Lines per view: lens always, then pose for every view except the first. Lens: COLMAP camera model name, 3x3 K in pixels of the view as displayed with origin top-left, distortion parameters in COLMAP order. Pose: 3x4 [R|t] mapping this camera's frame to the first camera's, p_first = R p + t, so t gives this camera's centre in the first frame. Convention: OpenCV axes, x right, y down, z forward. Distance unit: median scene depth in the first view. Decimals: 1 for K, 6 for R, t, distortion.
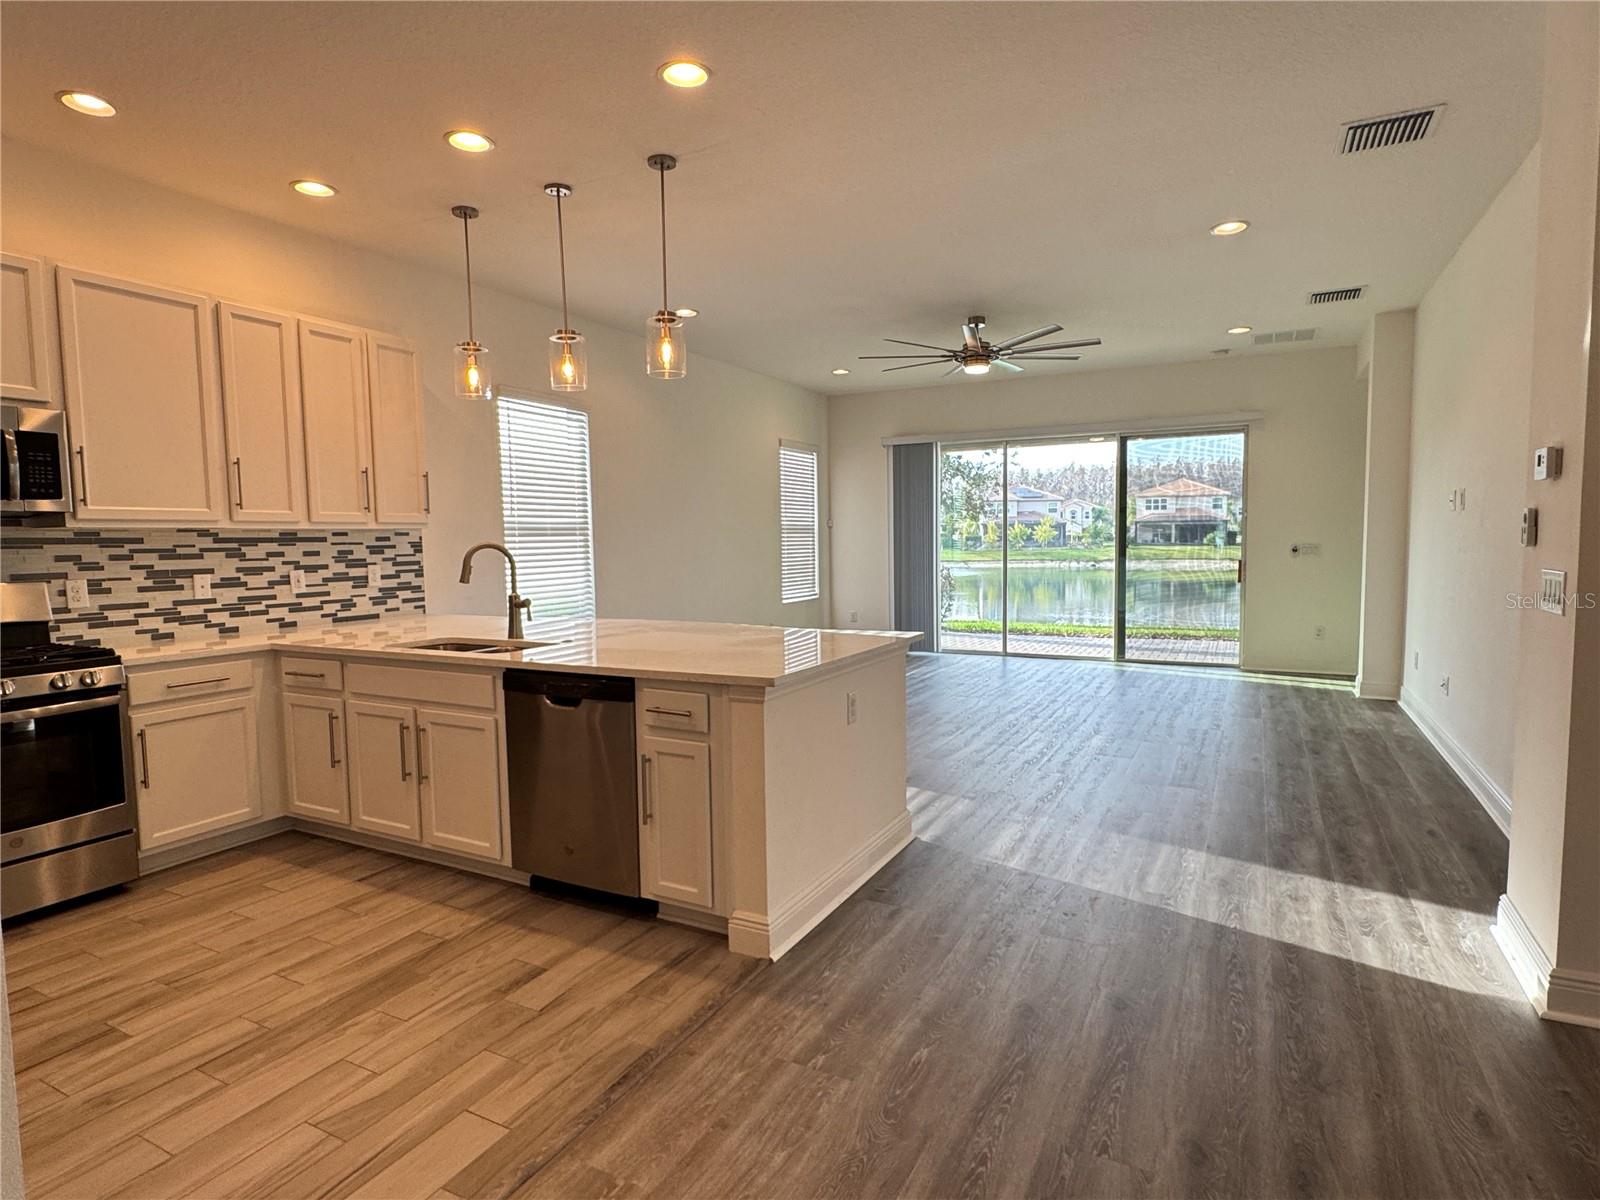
lens RADIAL K [[860.1, 0, 801.0], [0, 860.1, 595.7], [0, 0, 1]] dist [-0.001081, 0.002001]
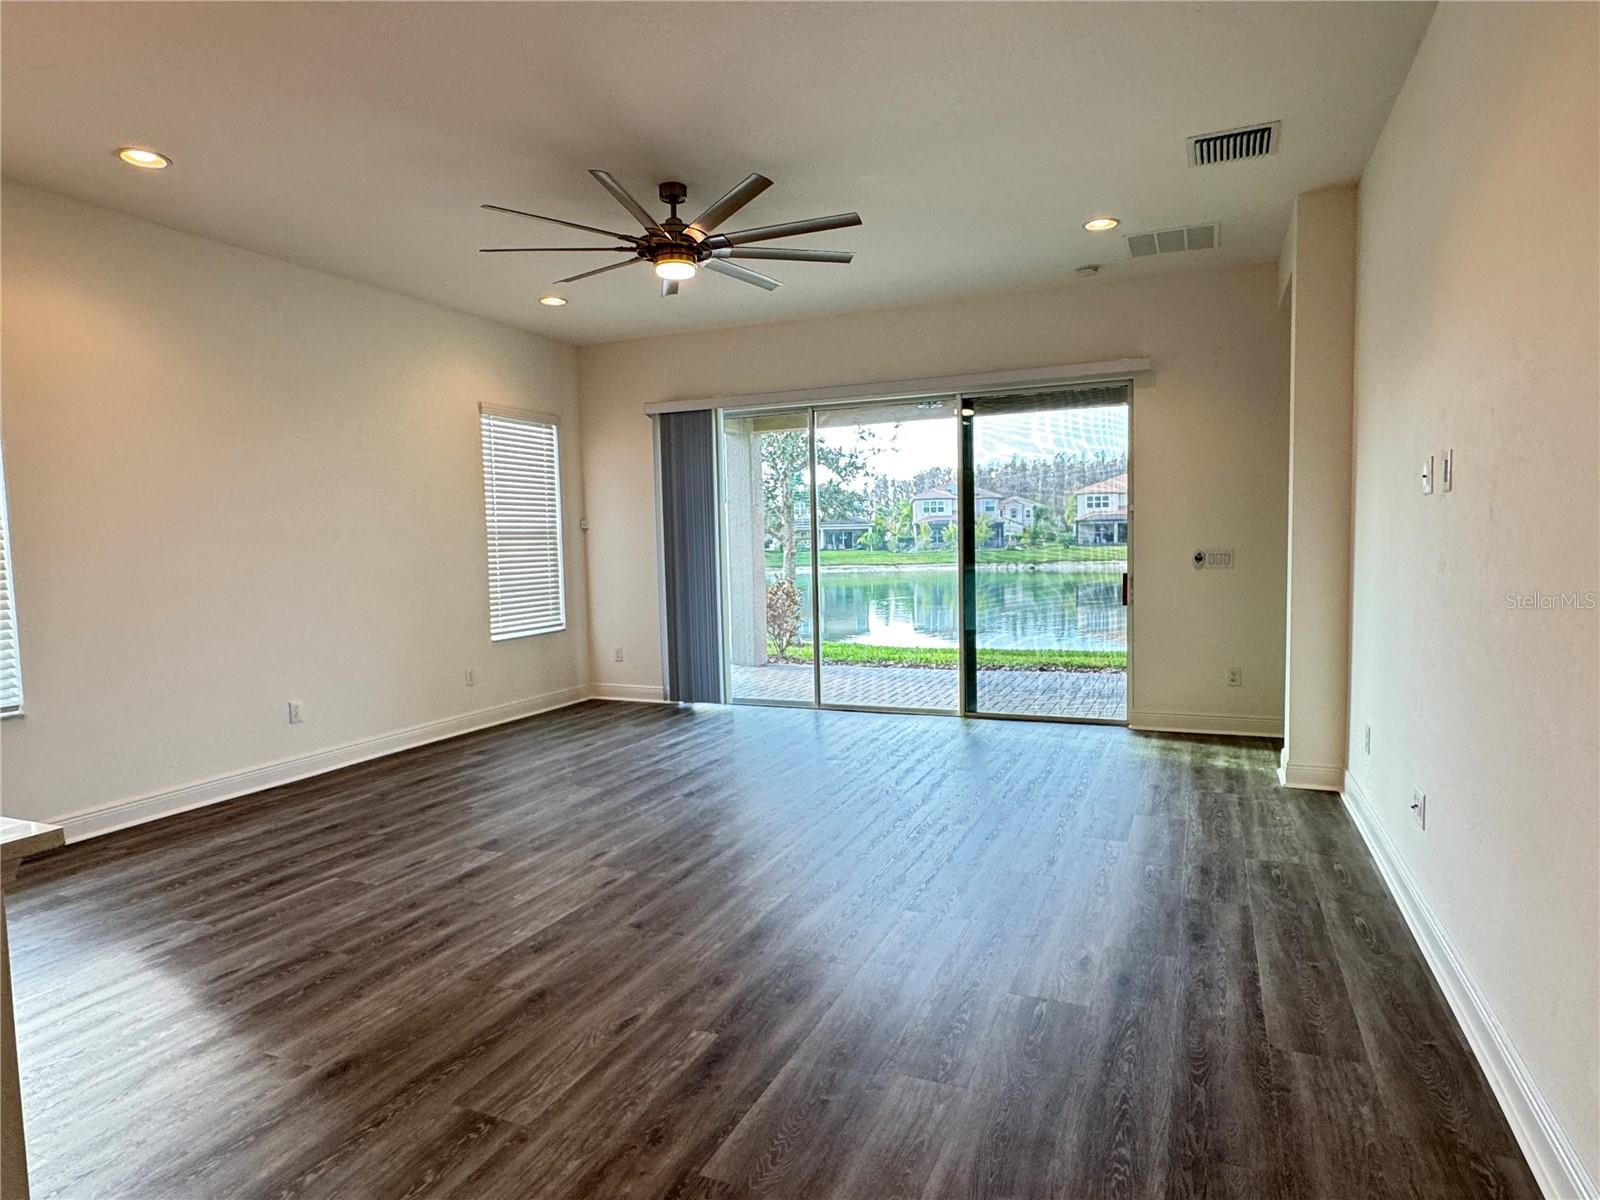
lens RADIAL K [[926.8, 0, 801.7], [0, 926.8, 598.9], [0, 0, 1]] dist [-0.000771, 0.001564]
pose [[0.997042, -0.012948, 0.075754, 0.350043], [0.013241, 0.999907, -0.003373, -0.039146], [-0.075703, 0.004367, 0.997121, 0.492338]]
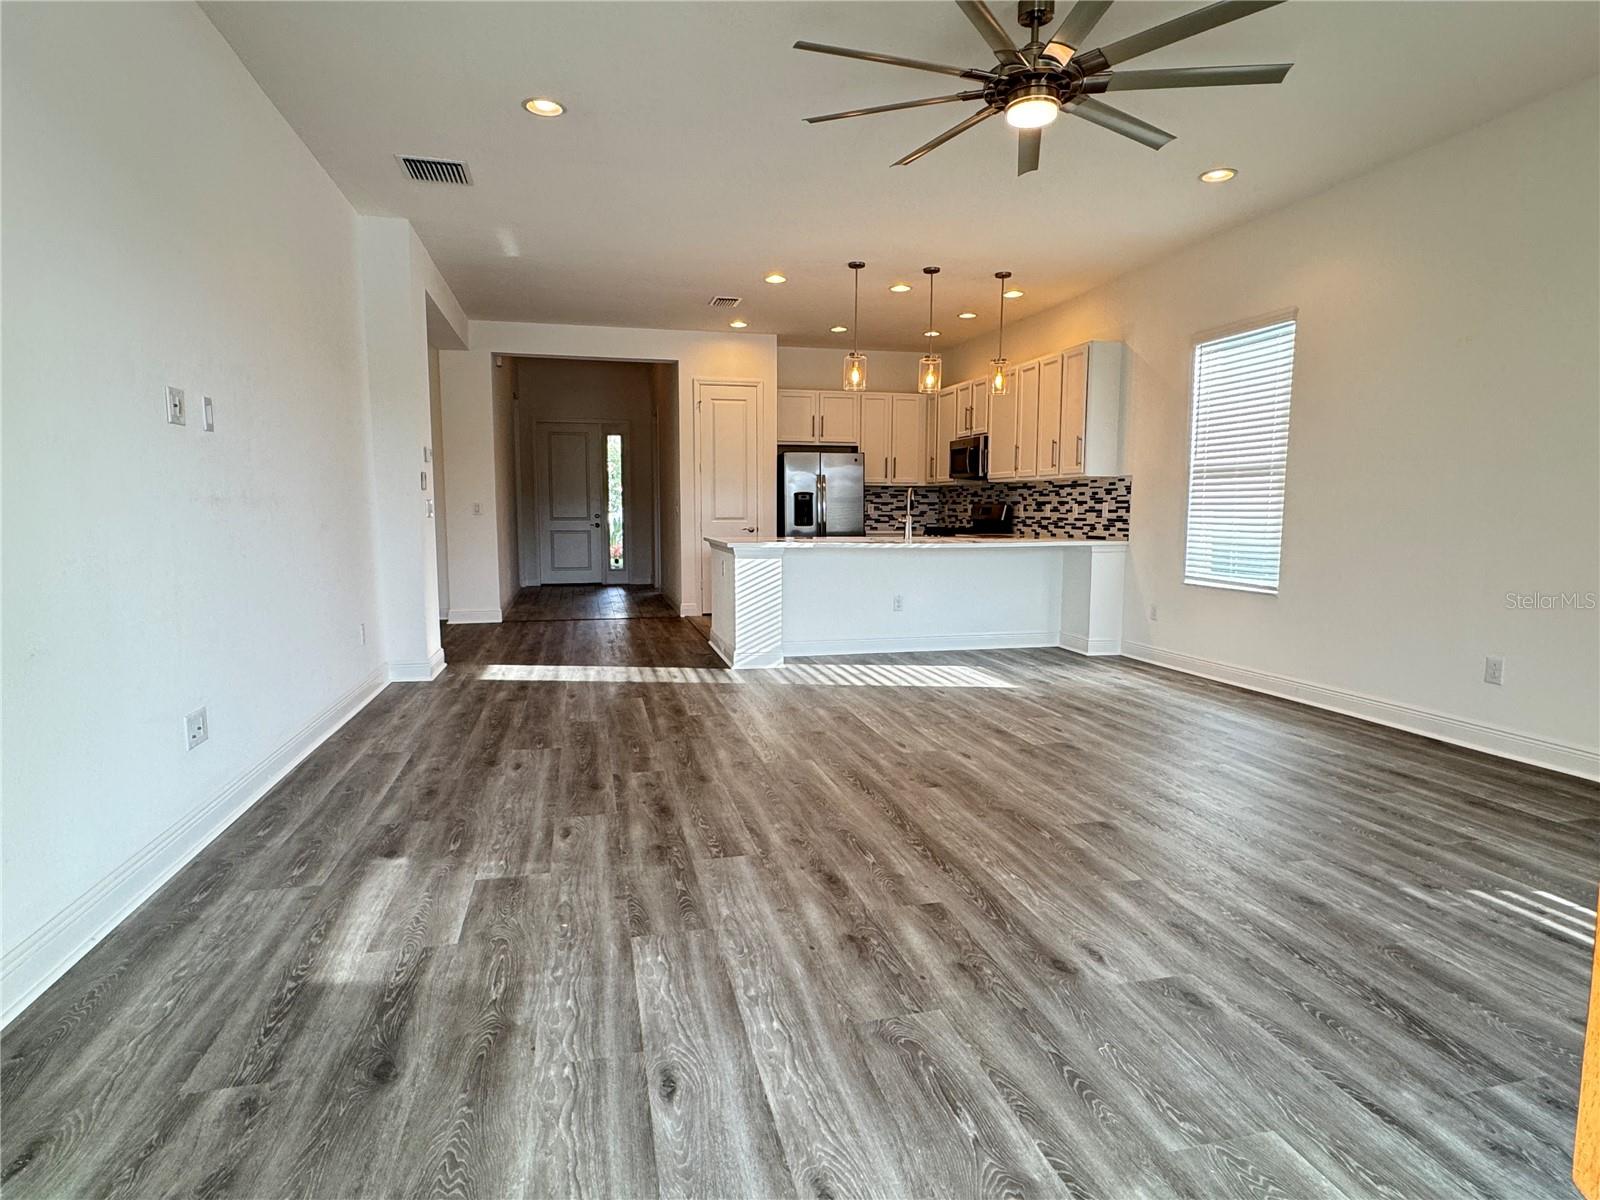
lens RADIAL K [[860.1, 0, 790.1], [0, 860.1, 598.0], [0, 0, 1]] dist [-0.001081, 0.002001]
pose [[-0.750534, 0.081398, -0.655800, 0.933504], [-0.037159, 0.985616, 0.164863, -0.104287], [0.659787, 0.148104, -0.736713, 1.899204]]
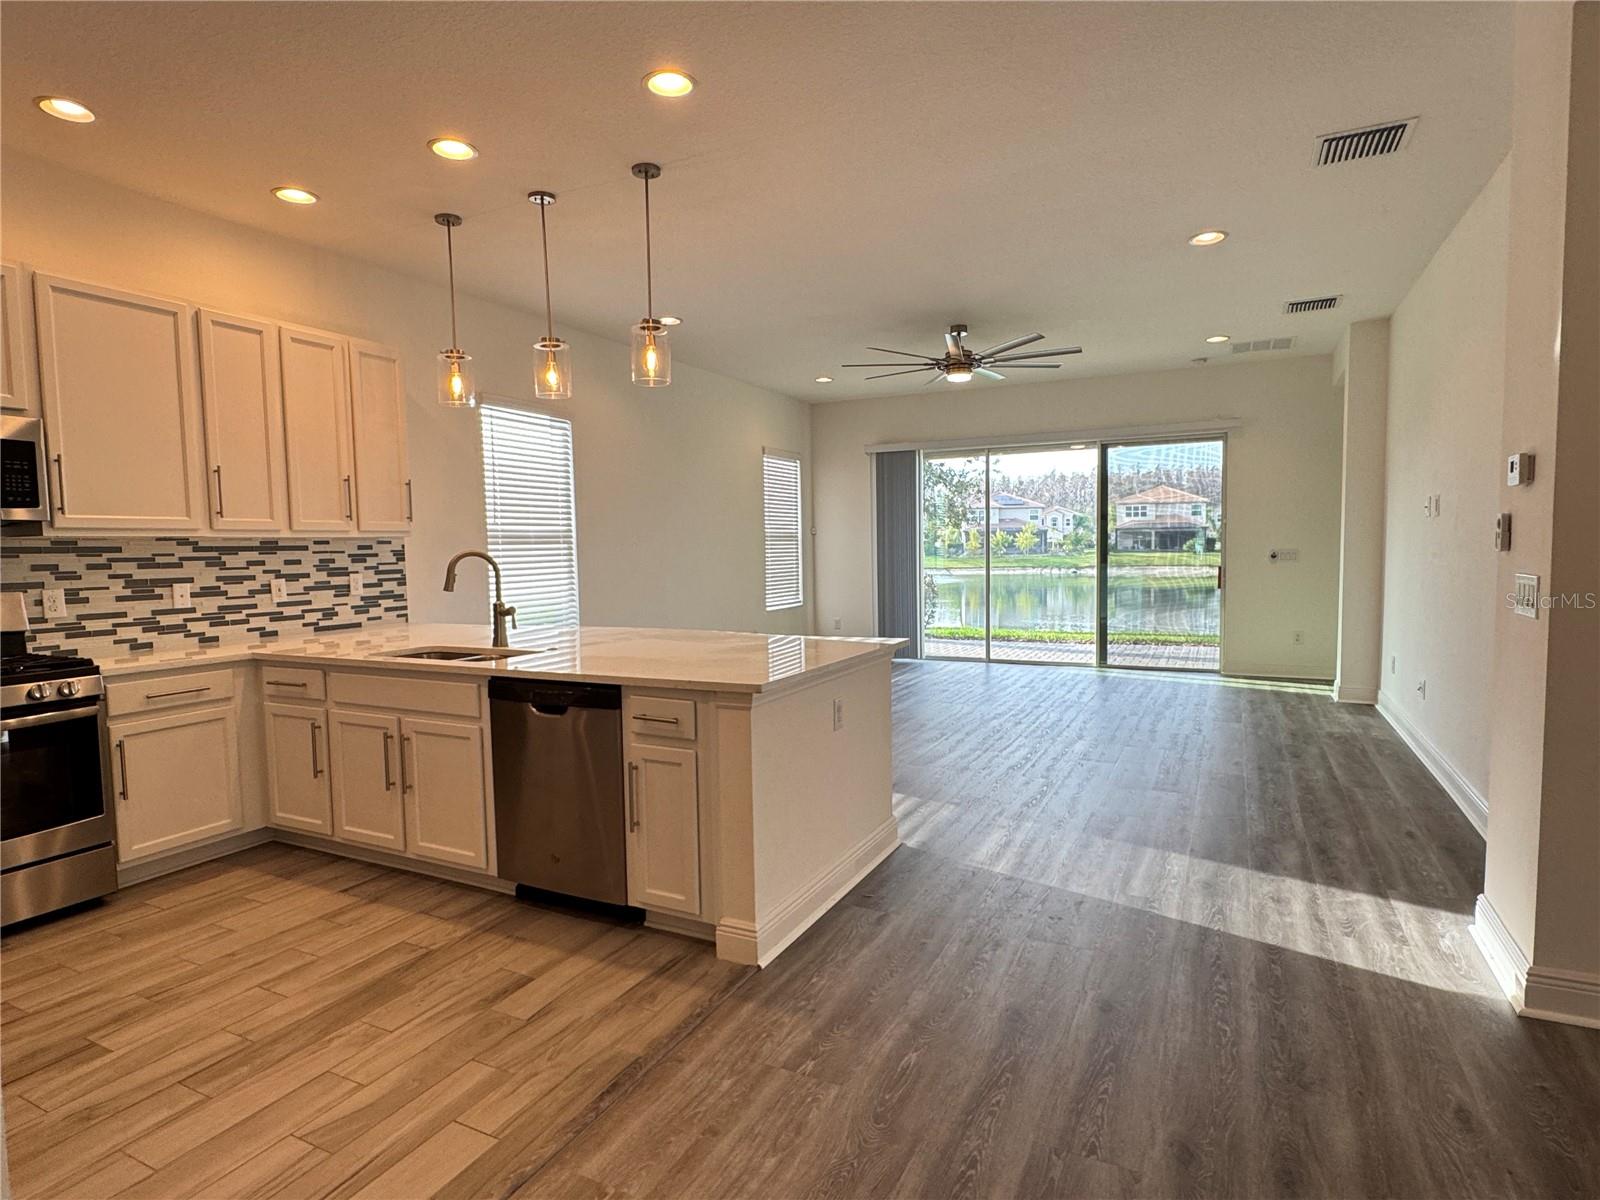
lens RADIAL K [[860.1, 0, 798.3], [0, 860.1, 598.2], [0, 0, 1]] dist [-0.001081, 0.002001]
pose [[0.999852, -0.003653, 0.016786, -0.002679], [0.003755, 0.999975, -0.006068, 0.000768], [-0.016764, 0.006130, 0.999841, -0.001996]]
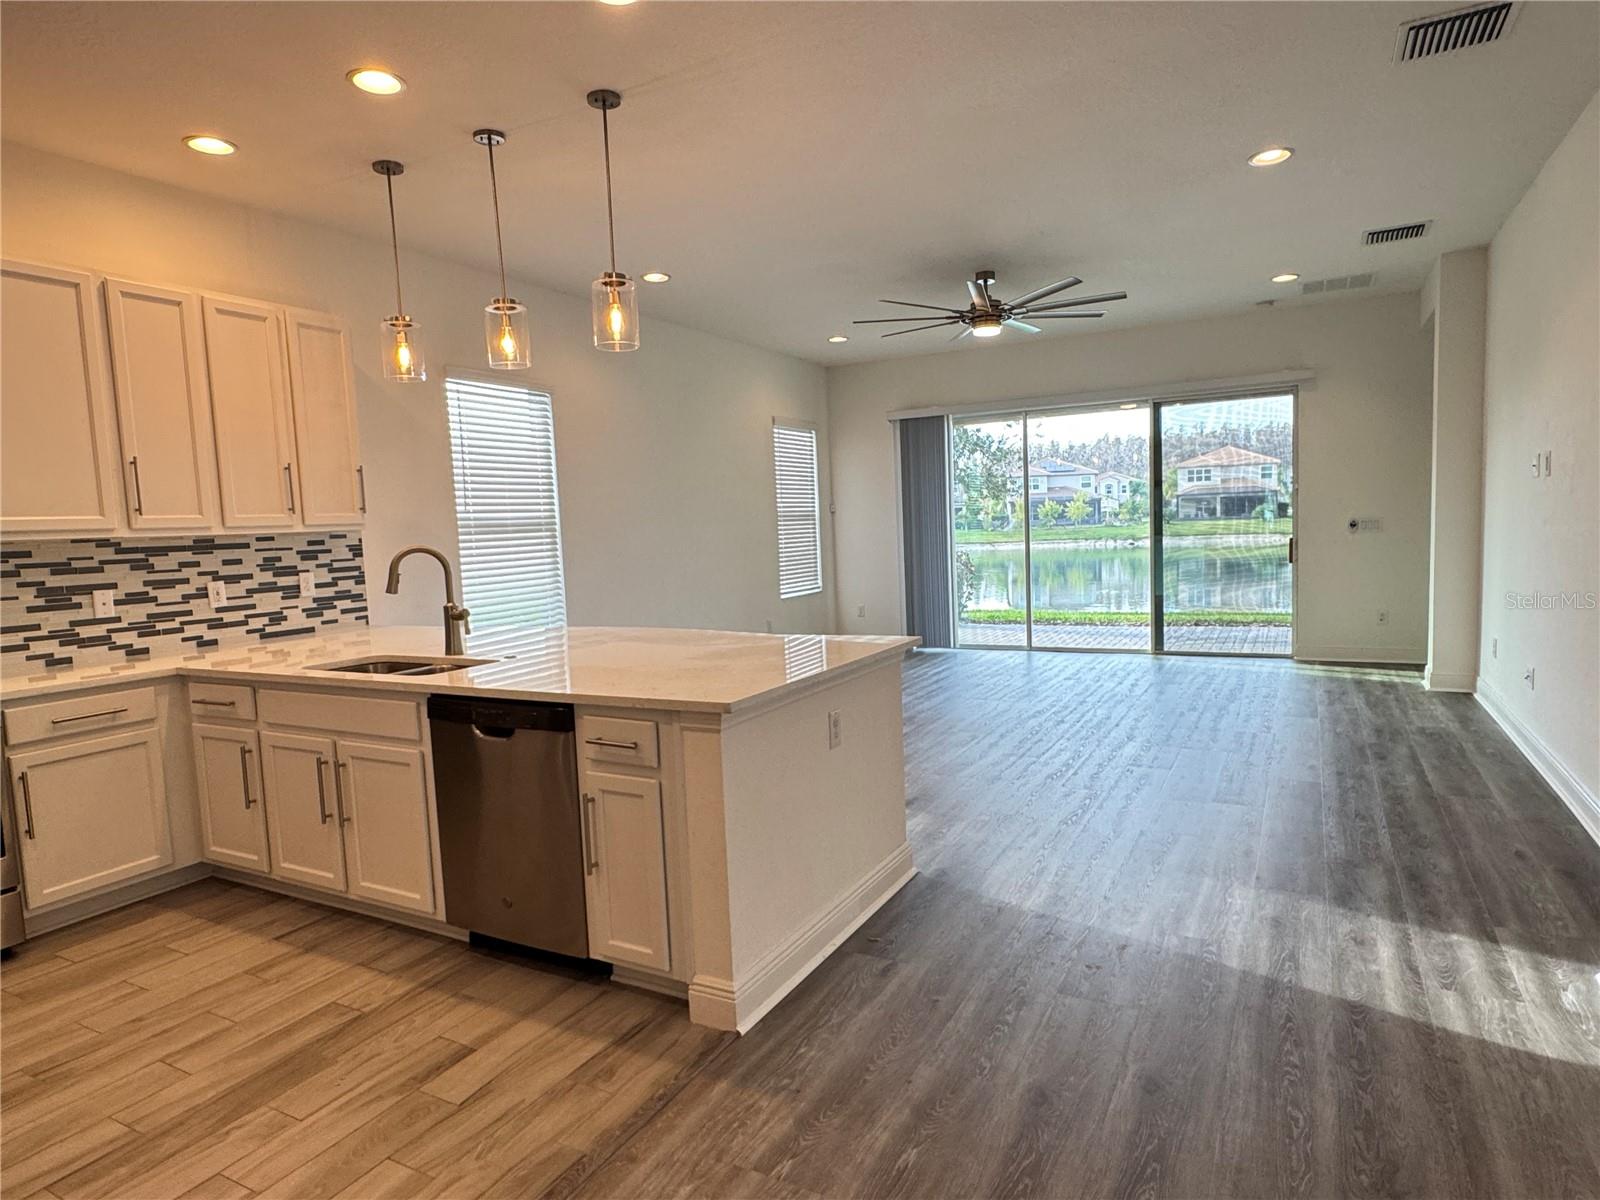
lens RADIAL K [[926.8, 0, 799.8], [0, 926.8, 599.1], [0, 0, 1]] dist [-0.000771, 0.001564]
pose [[0.999507, -0.025875, -0.017809, 0.032126], [0.026145, 0.999544, 0.015099, -0.010217], [0.017410, -0.015557, 0.999727, 0.056276]]
